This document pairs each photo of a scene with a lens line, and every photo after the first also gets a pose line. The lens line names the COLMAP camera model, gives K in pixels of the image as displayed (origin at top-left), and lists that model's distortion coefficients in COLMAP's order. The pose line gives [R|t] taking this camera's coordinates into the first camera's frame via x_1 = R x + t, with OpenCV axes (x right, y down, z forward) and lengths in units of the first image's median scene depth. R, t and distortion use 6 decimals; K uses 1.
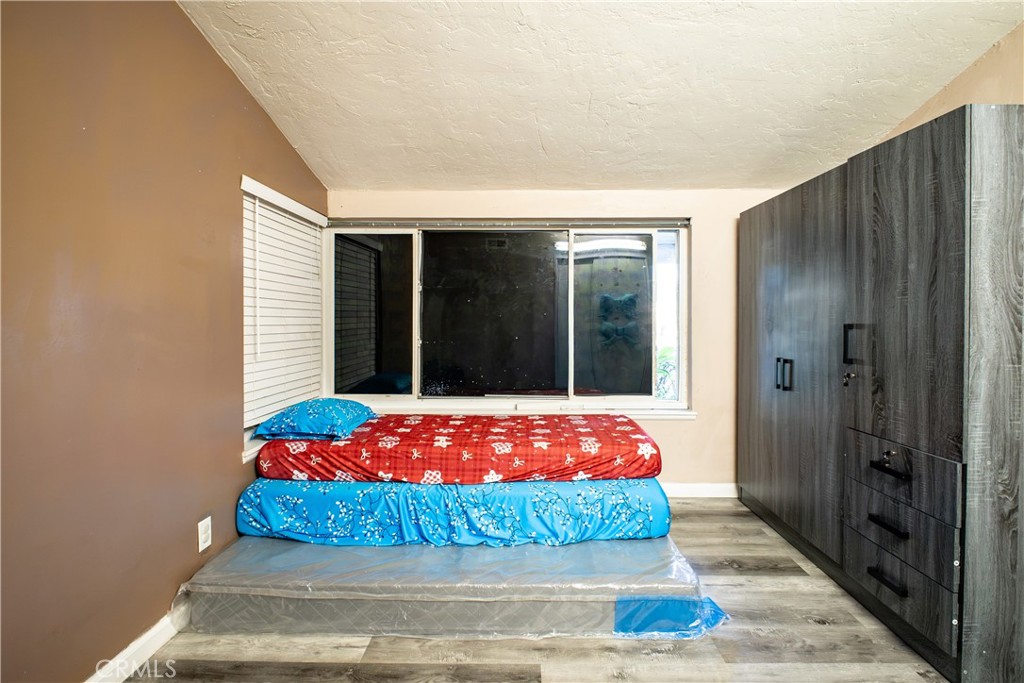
lens RADIAL K [[472.2, 0, 520.5], [0, 472.2, 320.7], [0, 0, 1]] dist [0.003773, -0.006657]
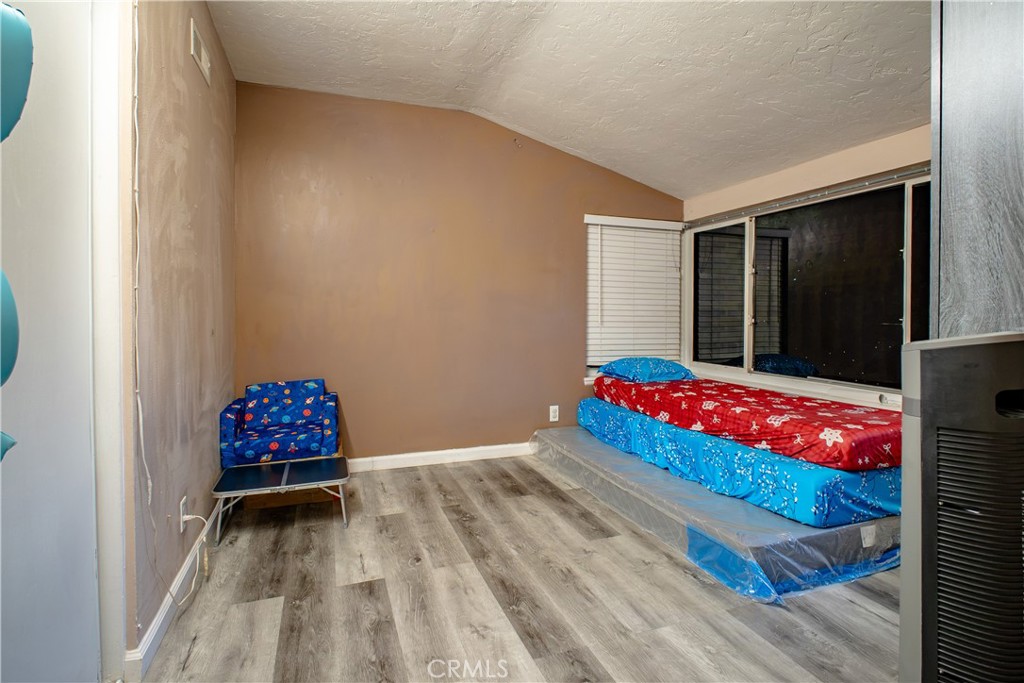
lens RADIAL K [[475.0, 0, 512.4], [0, 475.0, 322.3], [0, 0, 1]] dist [0.002147, -0.006703]
pose [[0.374237, 0.016640, -0.927184, 0.869935], [-0.007155, 0.999861, 0.015057, 0.053333], [0.927305, 0.000999, 0.374304, 0.119405]]
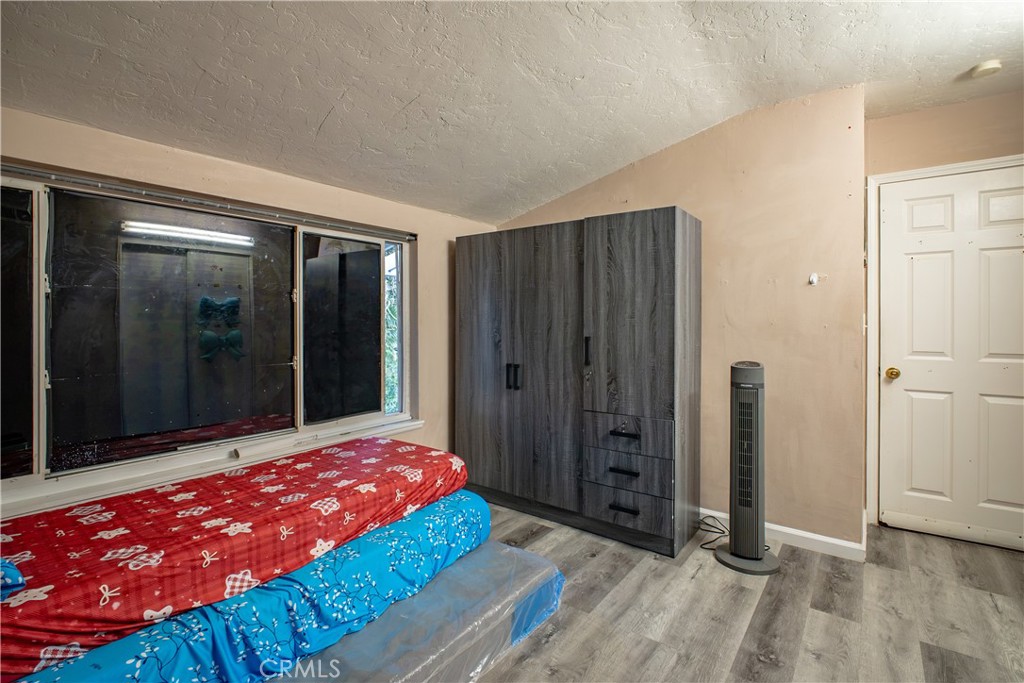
lens RADIAL K [[475.0, 0, 512.4], [0, 475.0, 322.3], [0, 0, 1]] dist [0.002147, -0.006703]
pose [[0.601156, -0.004929, 0.799117, -0.486850], [0.006742, 0.999977, 0.001096, -0.033027], [-0.799103, 0.004729, 0.601175, 0.288036]]
